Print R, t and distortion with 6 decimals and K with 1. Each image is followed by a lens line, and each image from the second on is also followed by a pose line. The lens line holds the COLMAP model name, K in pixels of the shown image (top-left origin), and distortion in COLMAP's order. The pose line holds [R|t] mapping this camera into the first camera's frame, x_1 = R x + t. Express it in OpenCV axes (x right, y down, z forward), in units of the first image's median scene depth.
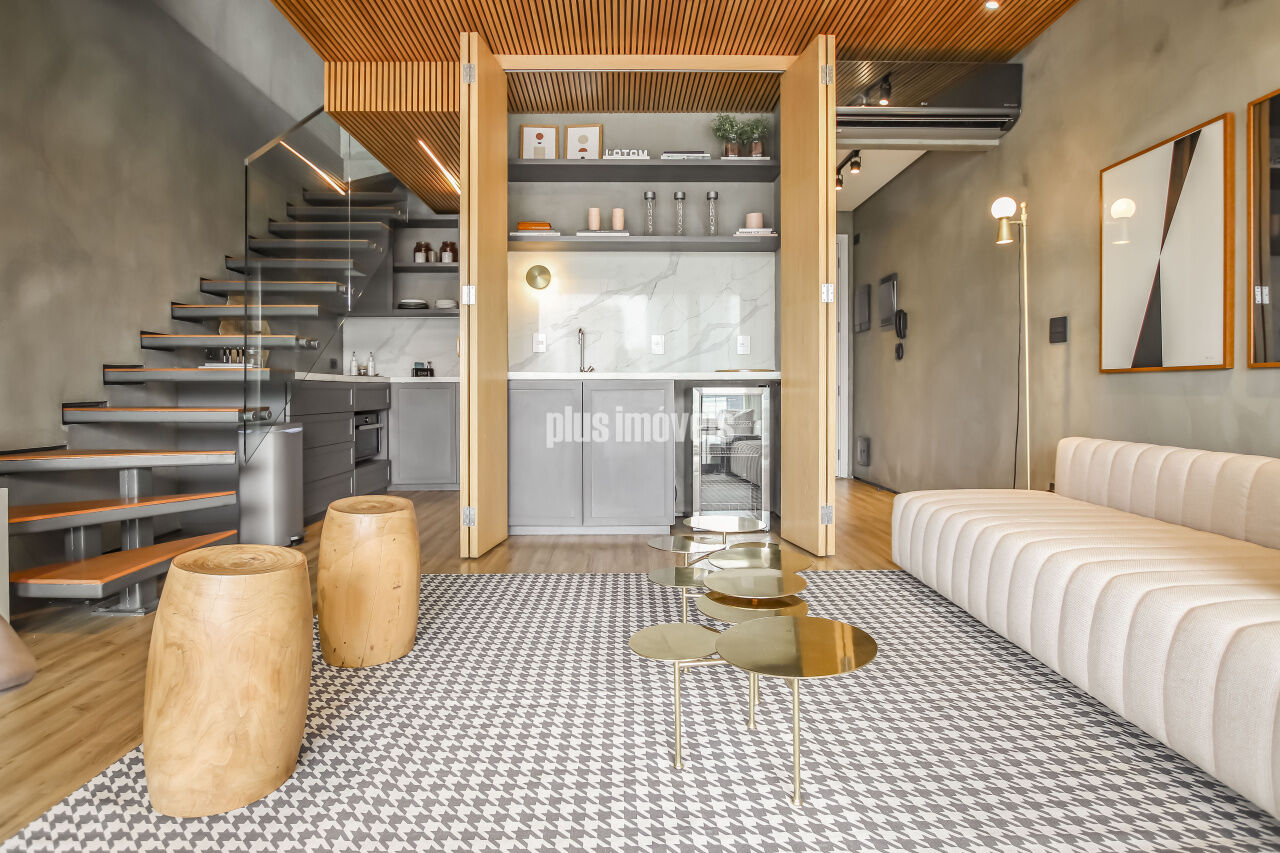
lens RADIAL K [[667.6, 0, 639.2], [0, 667.6, 402.2], [0, 0, 1]] dist [-0.026933, 0.002710]
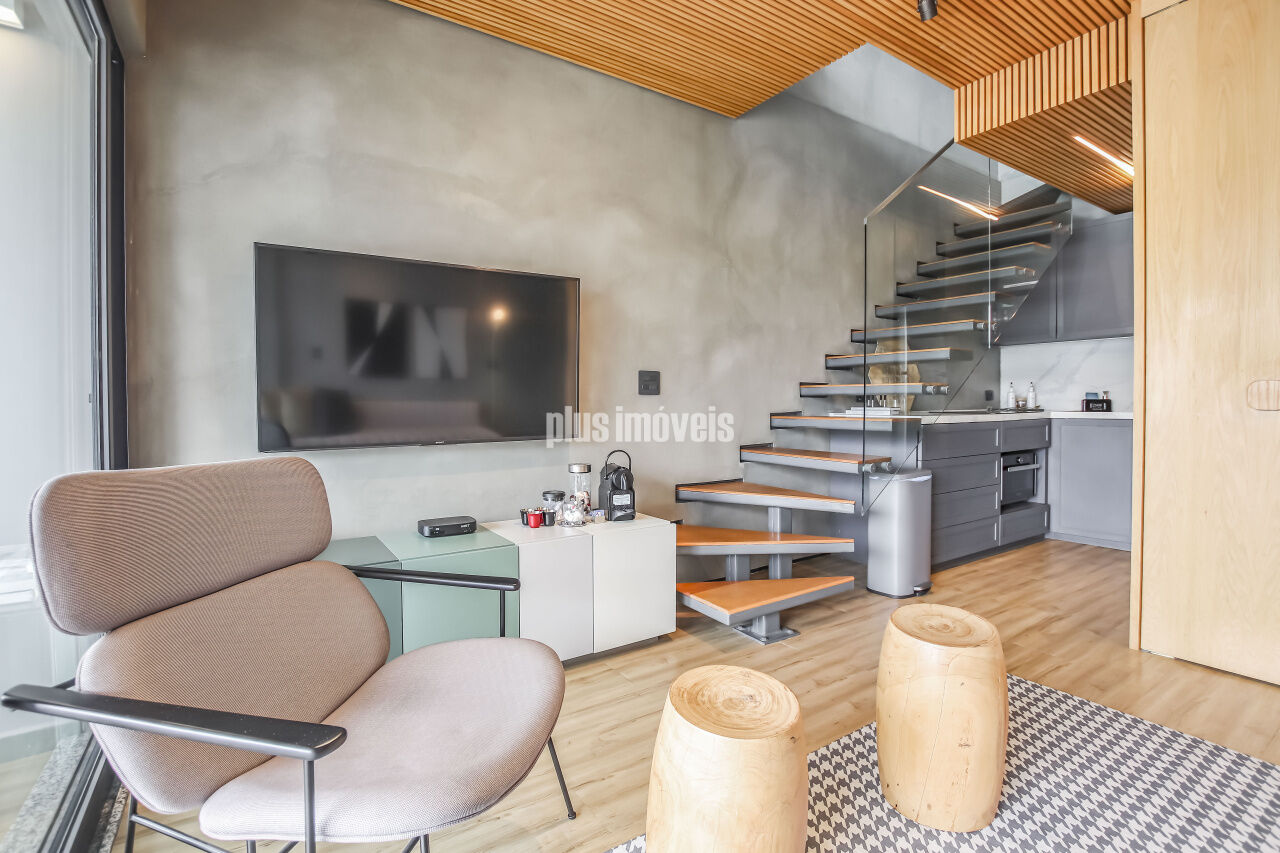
lens RADIAL K [[596.0, 0, 643.2], [0, 596.0, 412.0], [0, 0, 1]] dist [-0.031238, 0.001412]
pose [[0.532035, 0.012261, -0.846634, 0.002064], [-0.008826, 0.999921, 0.008935, -0.066337], [0.846676, 0.002718, 0.532101, 0.201164]]
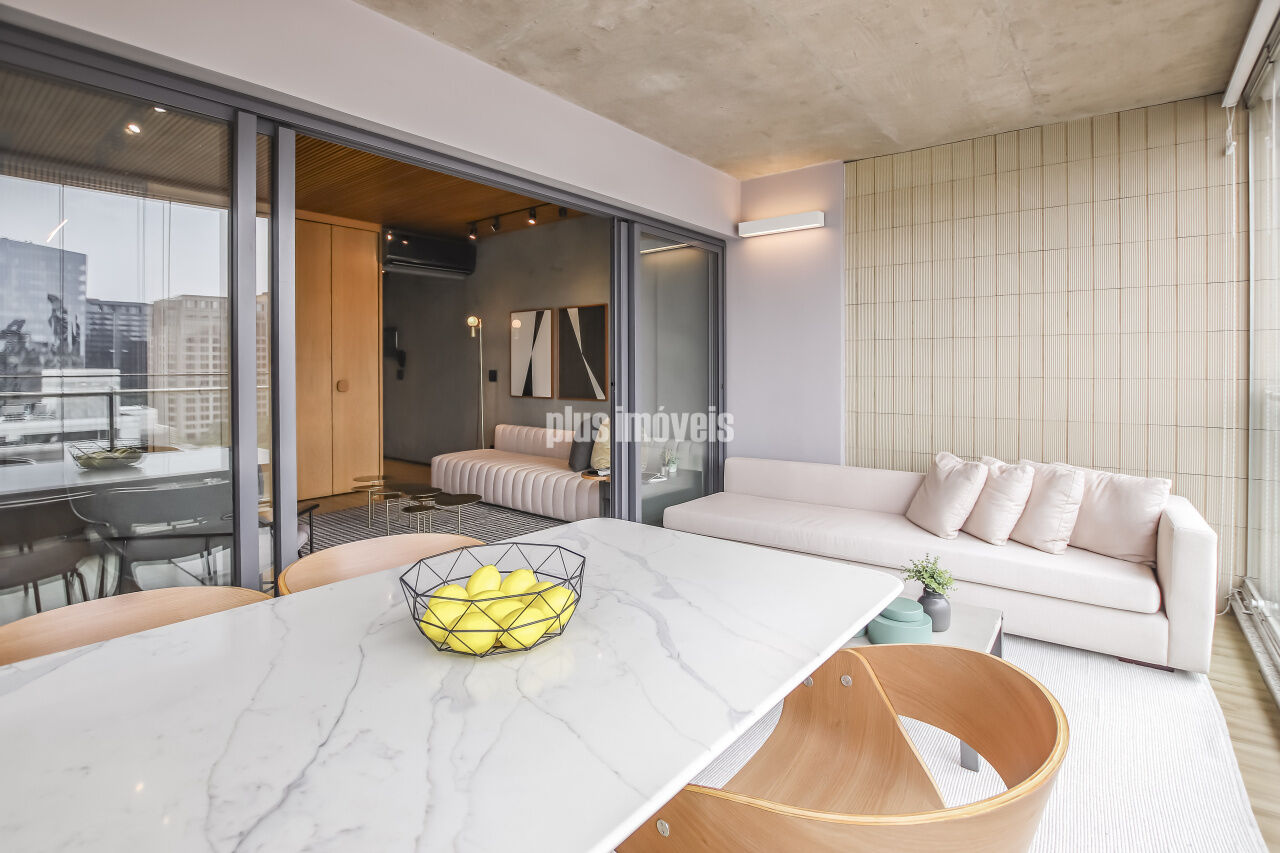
lens RADIAL K [[596.0, 0, 619.5], [0, 596.0, 375.1], [0, 0, 1]] dist [-0.031238, 0.001412]
pose [[0.660799, -0.009075, 0.750508, -0.589470], [0.013737, 0.999906, -0.000005, -0.106248], [-0.750437, 0.010313, 0.660861, -0.645610]]
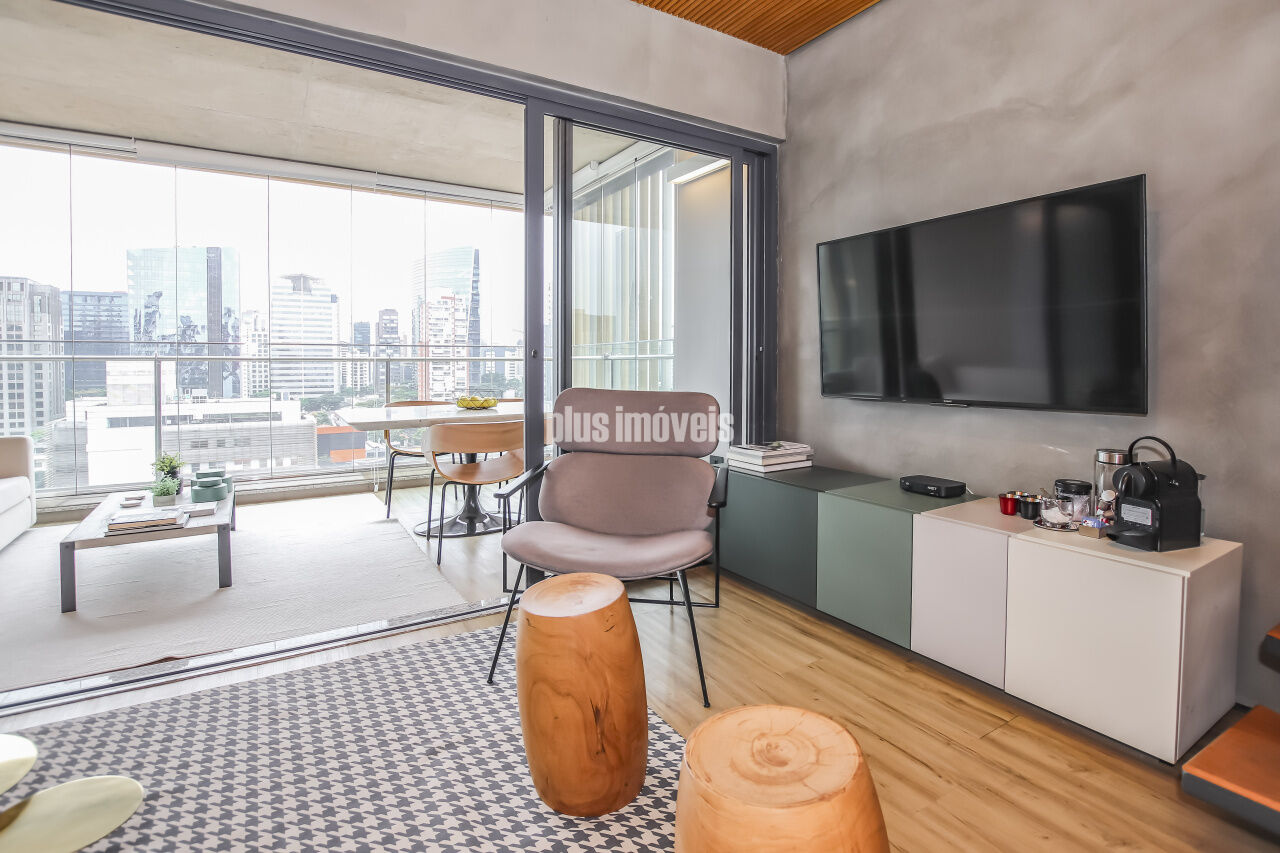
lens RADIAL K [[596.0, 0, 644.7], [0, 596.0, 377.2], [0, 0, 1]] dist [-0.031238, 0.001412]
pose [[-0.856889, 0.016992, -0.515221, -0.073056], [-0.005716, 0.999082, 0.042455, -0.076616], [0.515469, 0.039324, -0.856005, 0.800093]]
